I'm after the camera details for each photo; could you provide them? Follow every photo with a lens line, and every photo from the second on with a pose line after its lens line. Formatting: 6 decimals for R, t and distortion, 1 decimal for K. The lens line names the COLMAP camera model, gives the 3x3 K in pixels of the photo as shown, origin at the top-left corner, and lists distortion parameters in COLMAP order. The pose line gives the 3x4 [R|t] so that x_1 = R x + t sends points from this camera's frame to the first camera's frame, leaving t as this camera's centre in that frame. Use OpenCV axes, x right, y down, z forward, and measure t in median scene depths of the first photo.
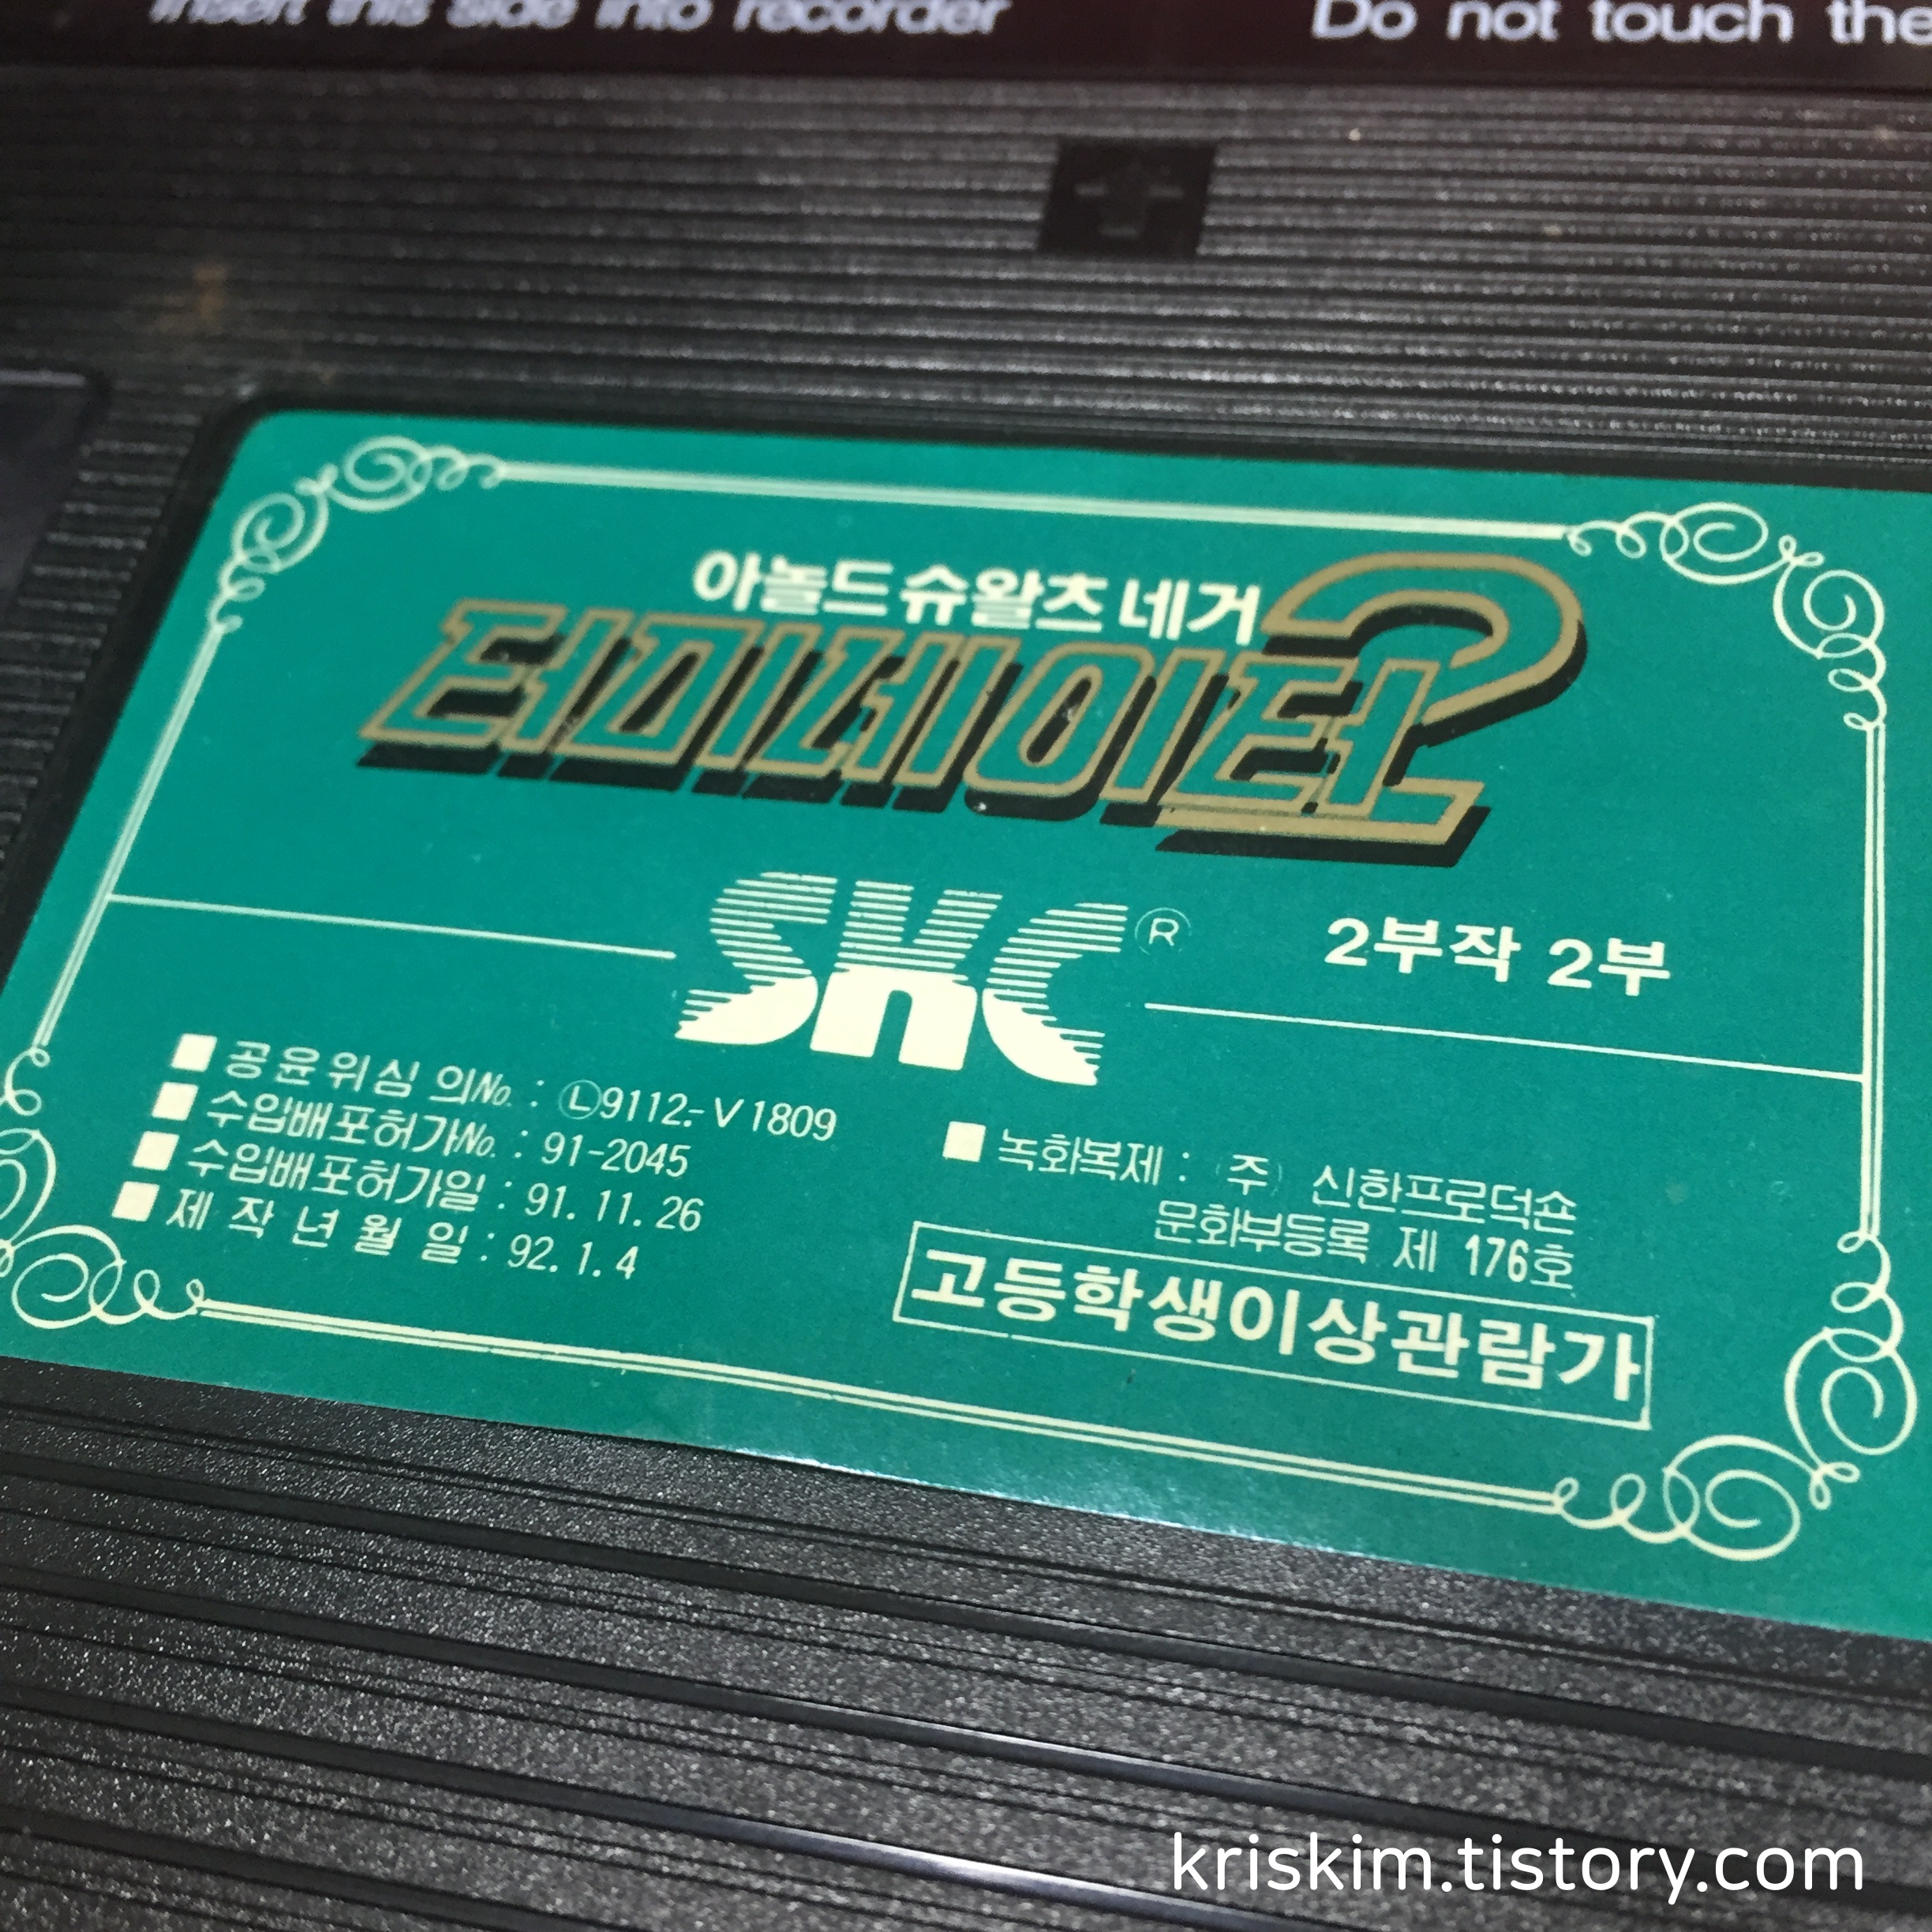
lens RADIAL K [[2220.3, 0, 966.0], [0, 2220.3, 966.0], [0, 0, 1]] dist [0.046552, -0.082103]
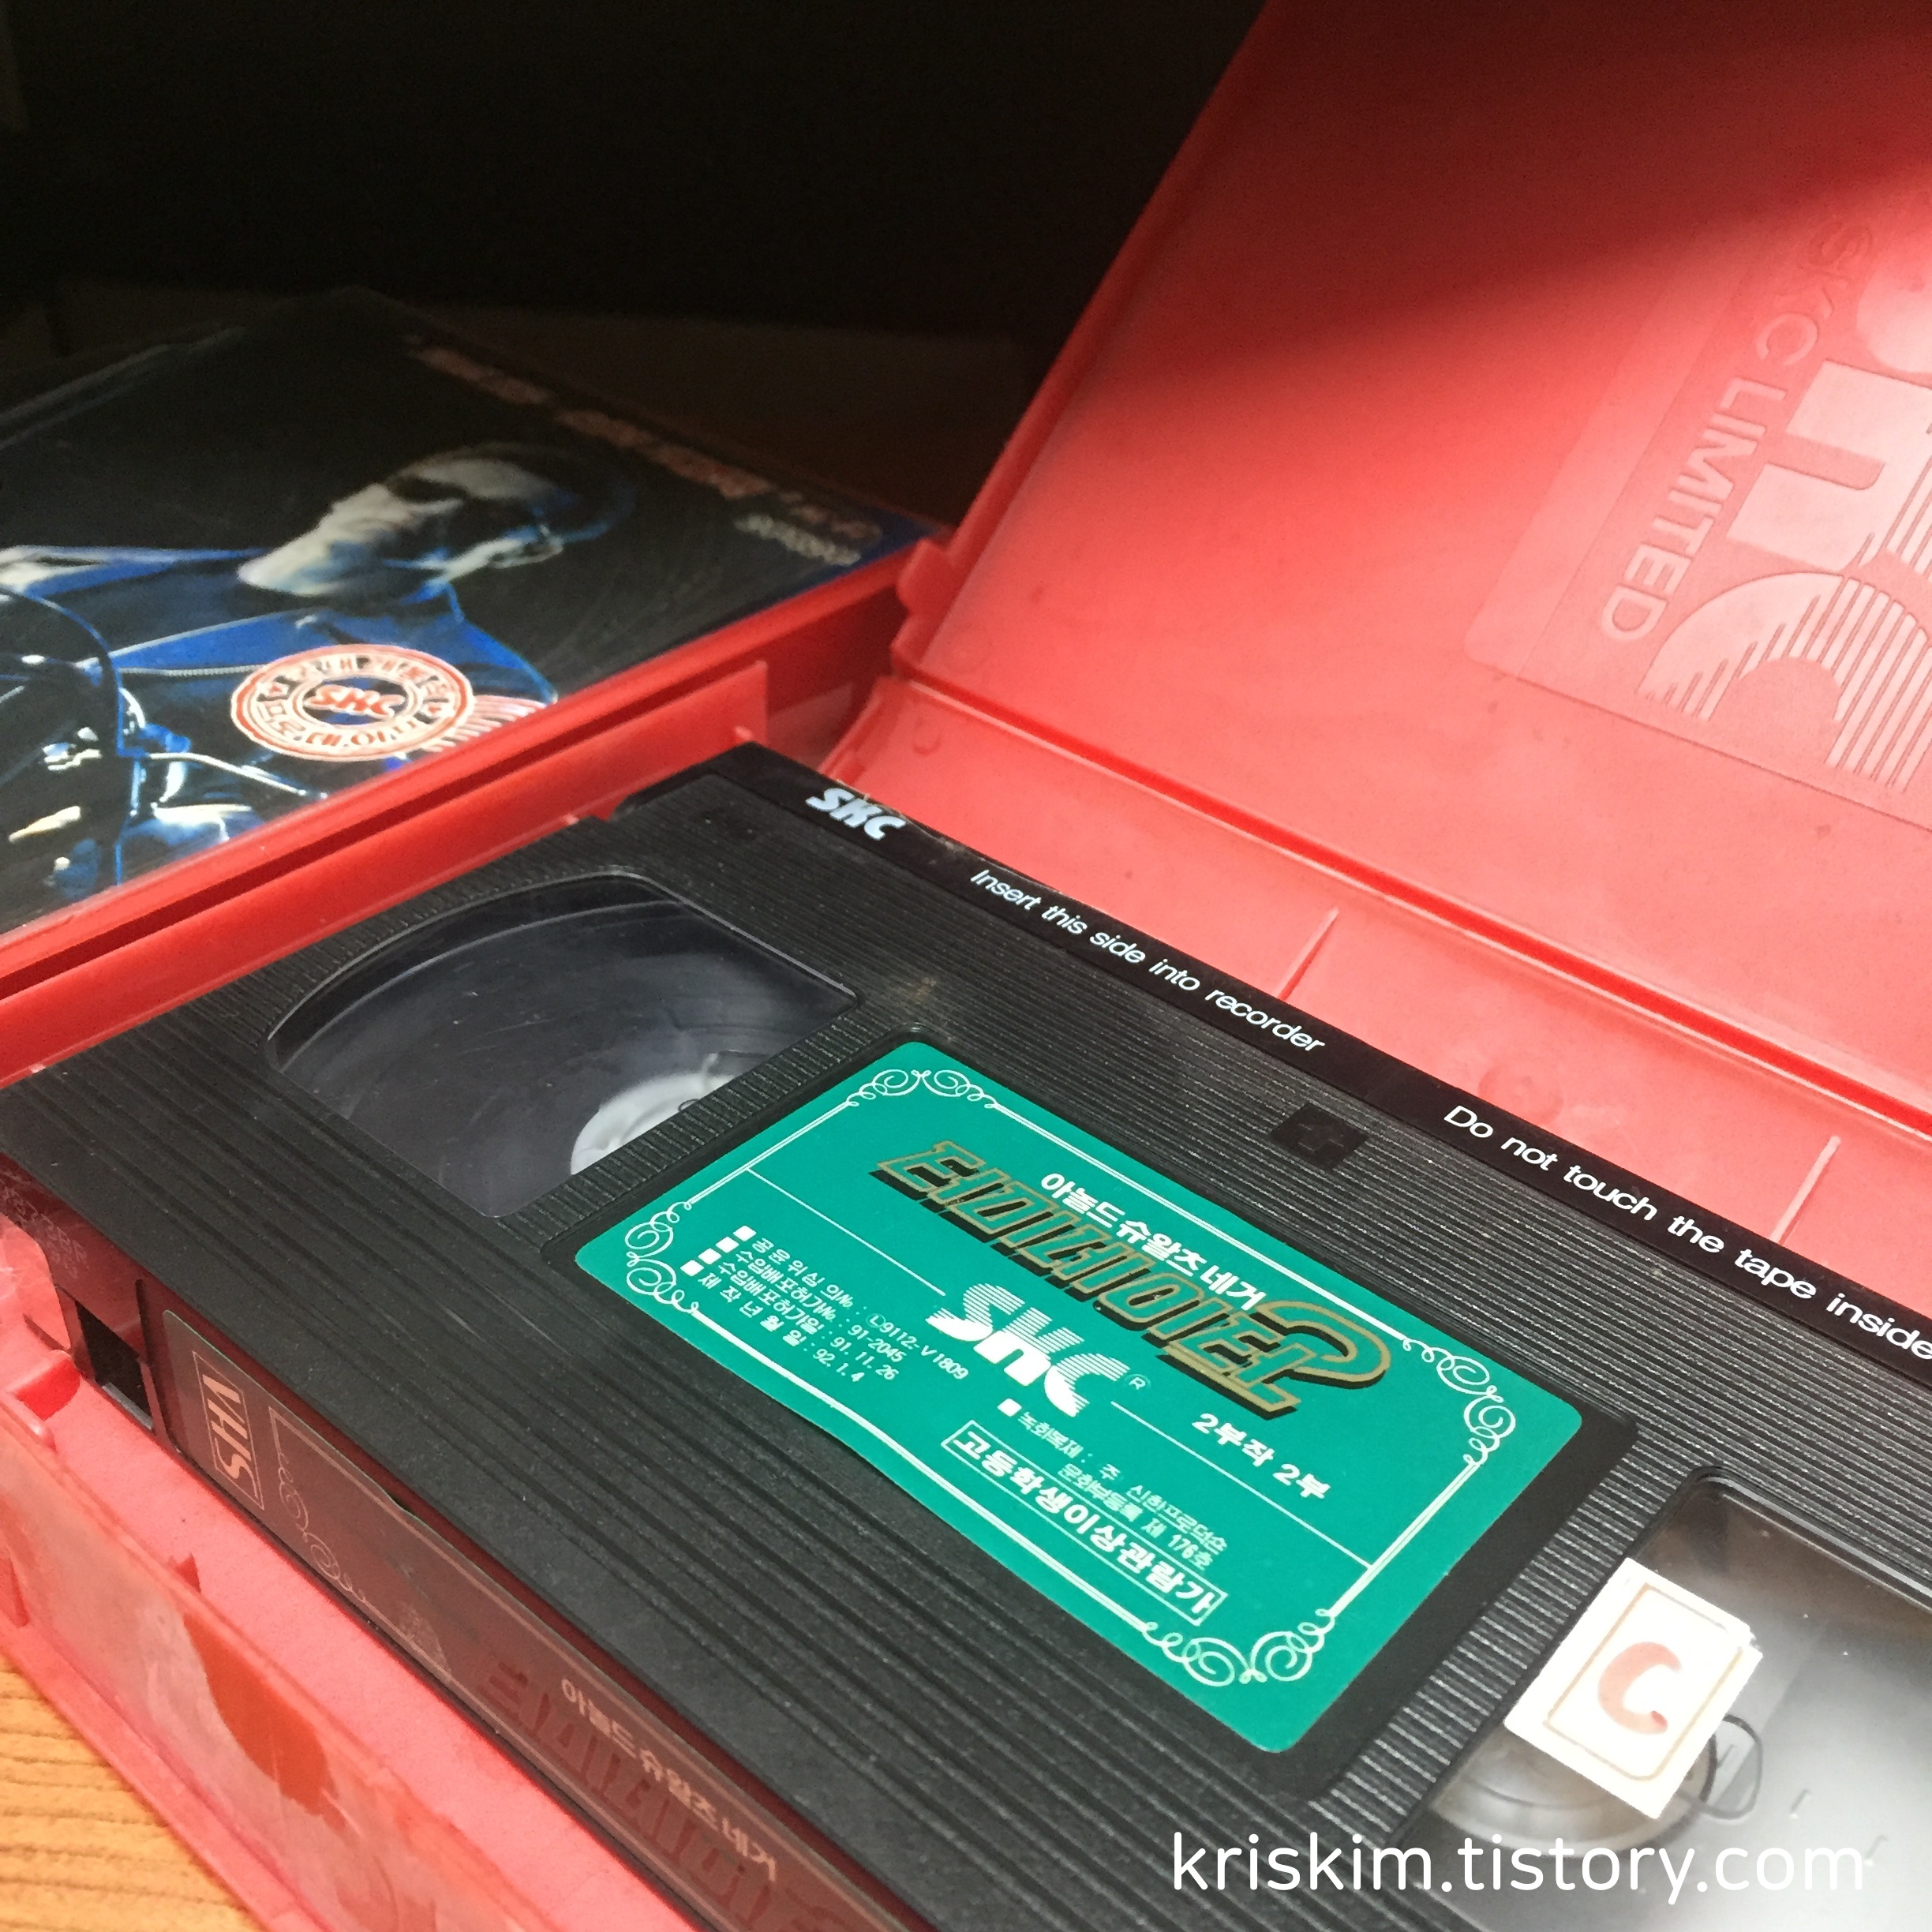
lens RADIAL K [[2220.3, 0, 966.0], [0, 2220.3, 966.0], [0, 0, 1]] dist [0.046552, -0.082103]
pose [[0.847663, 0.425984, -0.316234, 0.455887], [-0.520276, 0.784106, -0.338364, 0.484026], [0.103823, 0.451348, 0.886288, -1.134017]]
